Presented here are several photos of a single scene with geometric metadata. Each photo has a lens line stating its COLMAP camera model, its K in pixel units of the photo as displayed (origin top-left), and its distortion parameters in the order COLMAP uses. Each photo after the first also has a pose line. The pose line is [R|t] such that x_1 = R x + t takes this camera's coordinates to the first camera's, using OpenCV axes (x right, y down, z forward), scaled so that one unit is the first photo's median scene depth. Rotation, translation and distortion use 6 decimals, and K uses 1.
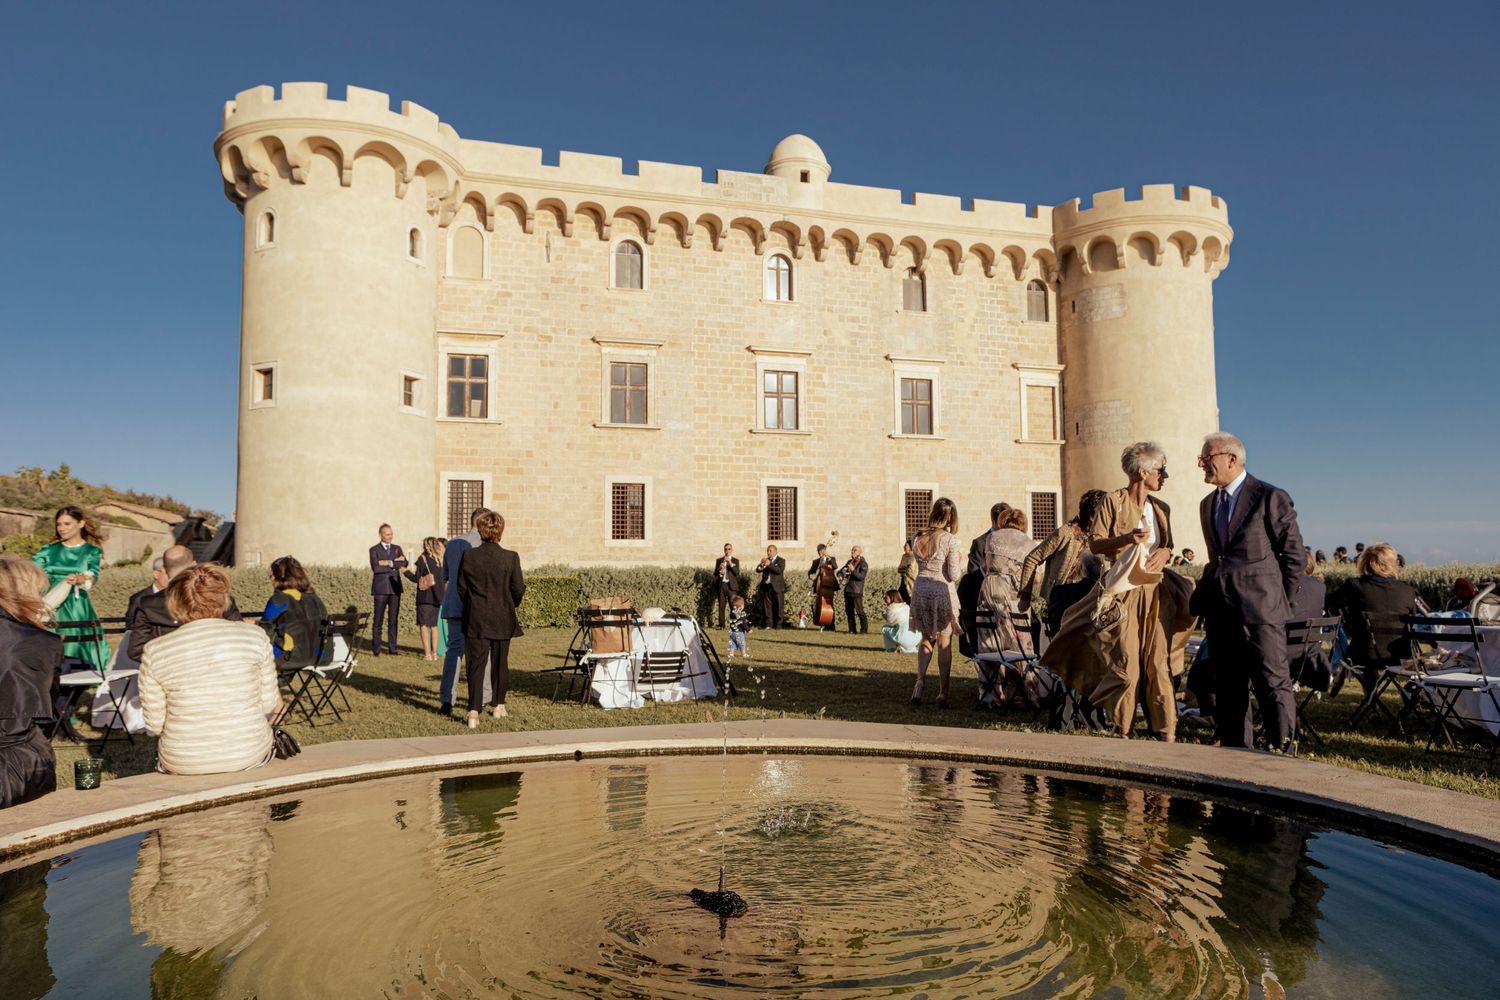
lens RADIAL K [[1057.4, 0, 749.8], [0, 1057.4, 498.0], [0, 0, 1]] dist [-0.003042, -0.000460]
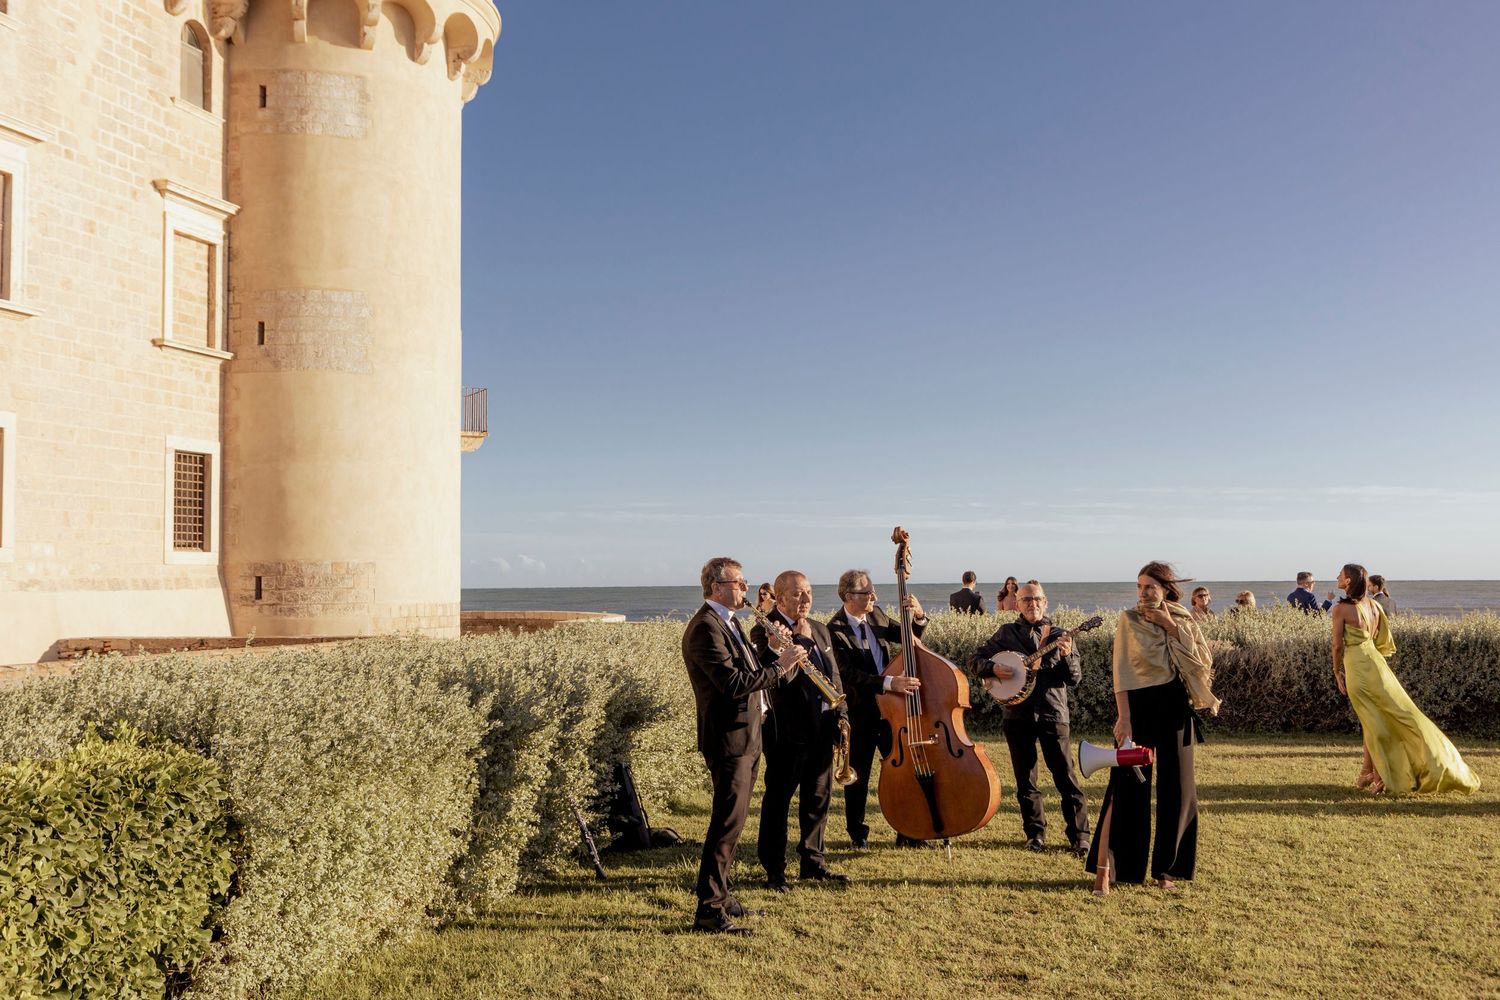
lens RADIAL K [[1506.7, 0, 750.1], [0, 1506.7, 501.3], [0, 0, 1]] dist [0.006787, 0.000000]
pose [[0.553400, 0.043682, 0.831769, -0.166853], [-0.053292, 0.998435, -0.016978, 0.016091], [-0.831209, -0.034931, 0.554862, 0.391047]]
